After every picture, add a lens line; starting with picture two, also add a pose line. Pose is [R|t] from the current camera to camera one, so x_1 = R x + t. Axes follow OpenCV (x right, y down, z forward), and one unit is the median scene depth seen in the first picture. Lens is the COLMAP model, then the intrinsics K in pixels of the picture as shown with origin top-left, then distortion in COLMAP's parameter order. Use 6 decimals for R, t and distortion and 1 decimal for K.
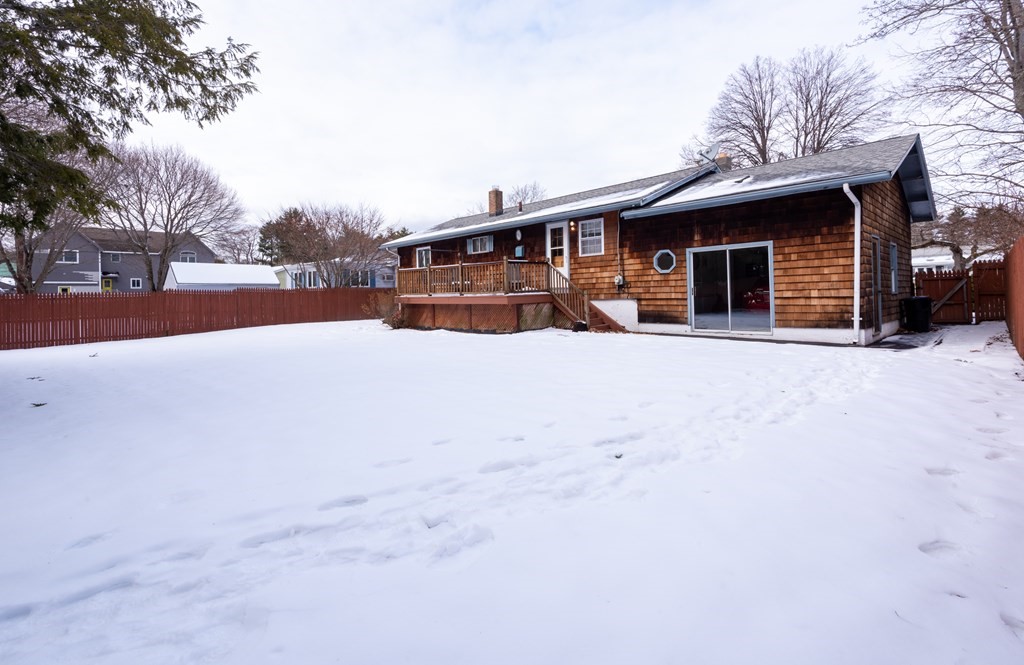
lens RADIAL K [[459.6, 0, 514.4], [0, 459.6, 297.7], [0, 0, 1]] dist [0.012054, -0.000277]
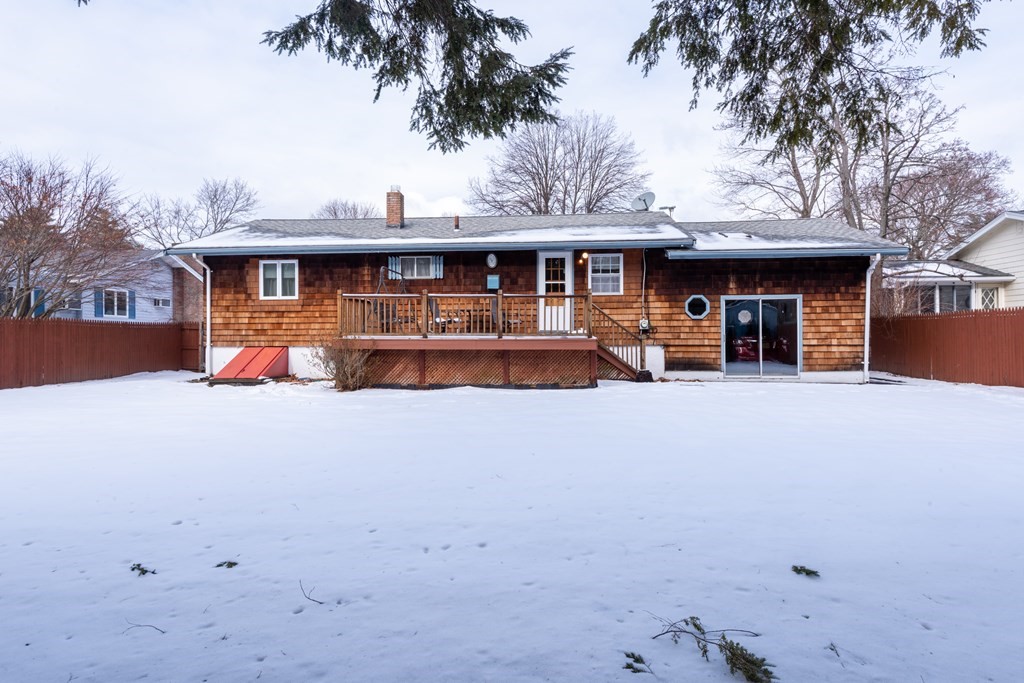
lens RADIAL K [[563.0, 0, 510.0], [0, 563.0, 334.2], [0, 0, 1]] dist [0.020945, 0.000380]
pose [[0.764544, 0.023829, 0.644131, -0.691349], [-0.009936, 0.999633, -0.025188, 0.012131], [-0.644495, 0.012857, 0.764500, 0.319503]]
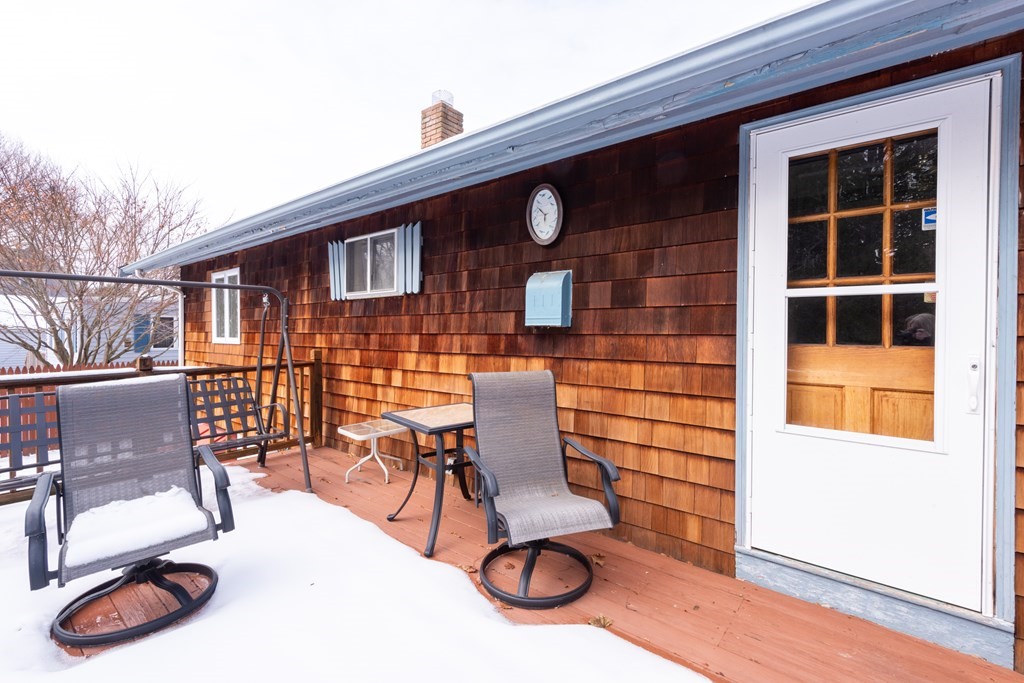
lens RADIAL K [[459.8, 0, 506.4], [0, 459.8, 337.2], [0, 0, 1]] dist [0.013347, -0.004875]
pose [[0.996491, 0.022286, 0.080673, -0.026288], [-0.023023, 0.999701, 0.008218, -0.103739], [-0.080466, -0.010046, 0.996707, 0.977020]]
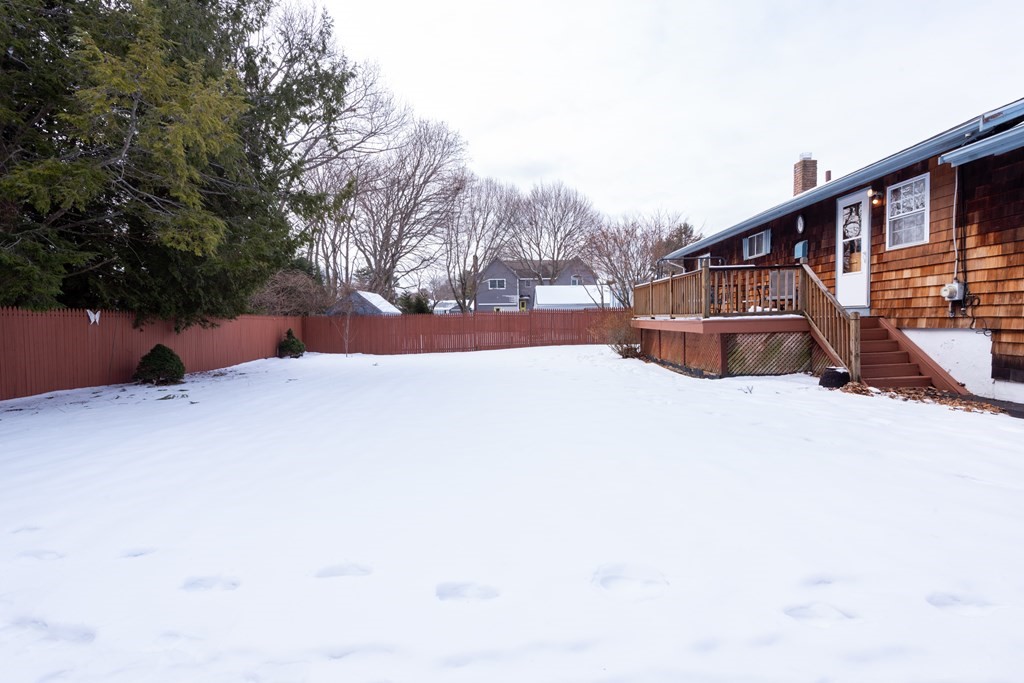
lens RADIAL K [[488.4, 0, 506.7], [0, 488.4, 342.4], [0, 0, 1]] dist [-0.019069, -0.001854]
pose [[0.682636, 0.042343, -0.729531, 0.278438], [-0.001522, 0.998400, 0.056524, -0.011362], [0.730757, -0.037475, 0.681608, 0.282207]]
